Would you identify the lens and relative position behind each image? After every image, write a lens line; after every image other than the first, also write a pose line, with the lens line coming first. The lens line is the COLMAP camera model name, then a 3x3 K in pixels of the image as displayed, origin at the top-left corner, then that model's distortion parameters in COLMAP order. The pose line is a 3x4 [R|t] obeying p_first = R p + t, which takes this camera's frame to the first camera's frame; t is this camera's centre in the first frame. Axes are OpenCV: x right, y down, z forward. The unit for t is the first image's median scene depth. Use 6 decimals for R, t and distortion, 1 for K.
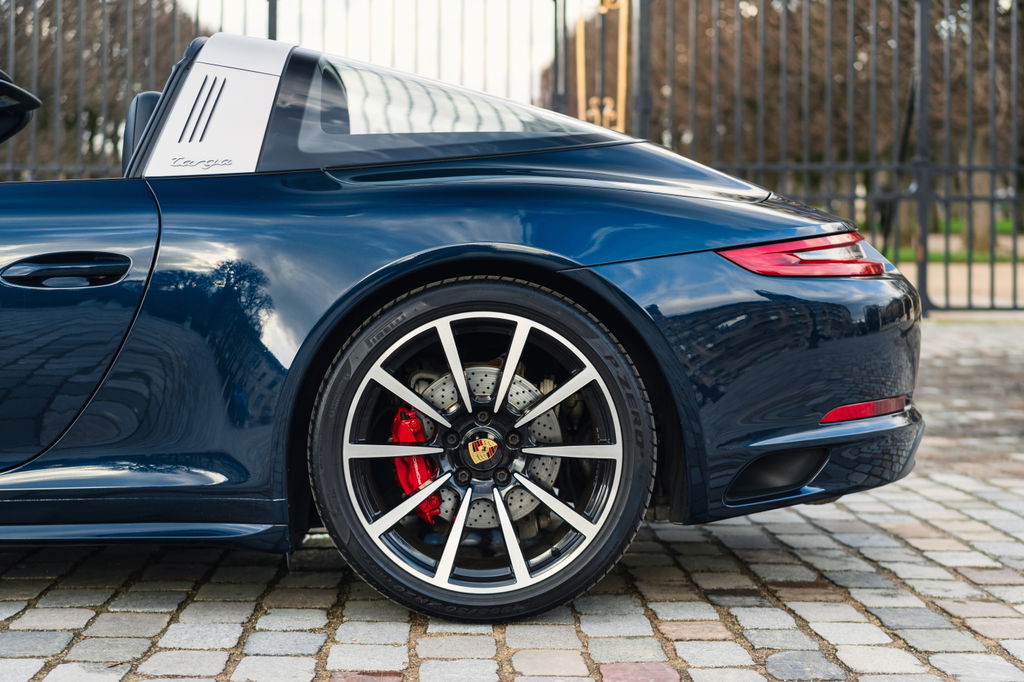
lens RADIAL K [[1656.4, 0, 479.9], [0, 1656.4, 228.0], [0, 0, 1]] dist [0.005329, -0.041245]
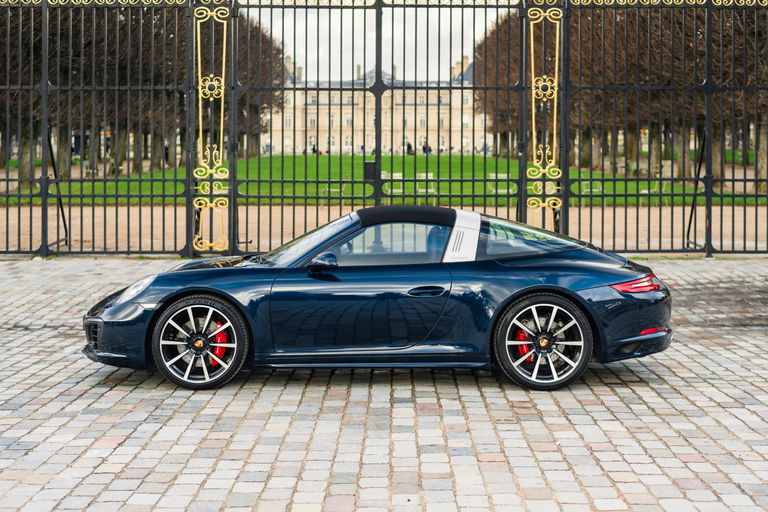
lens RADIAL K [[1180.9, 0, 397.2], [0, 1180.9, 154.3], [0, 0, 1]] dist [0.012214, -0.012698]
pose [[0.999680, 0.000683, -0.025287, -0.243244], [-0.000529, 0.999981, 0.006078, -0.278923], [0.025290, -0.006062, 0.999662, -1.506922]]
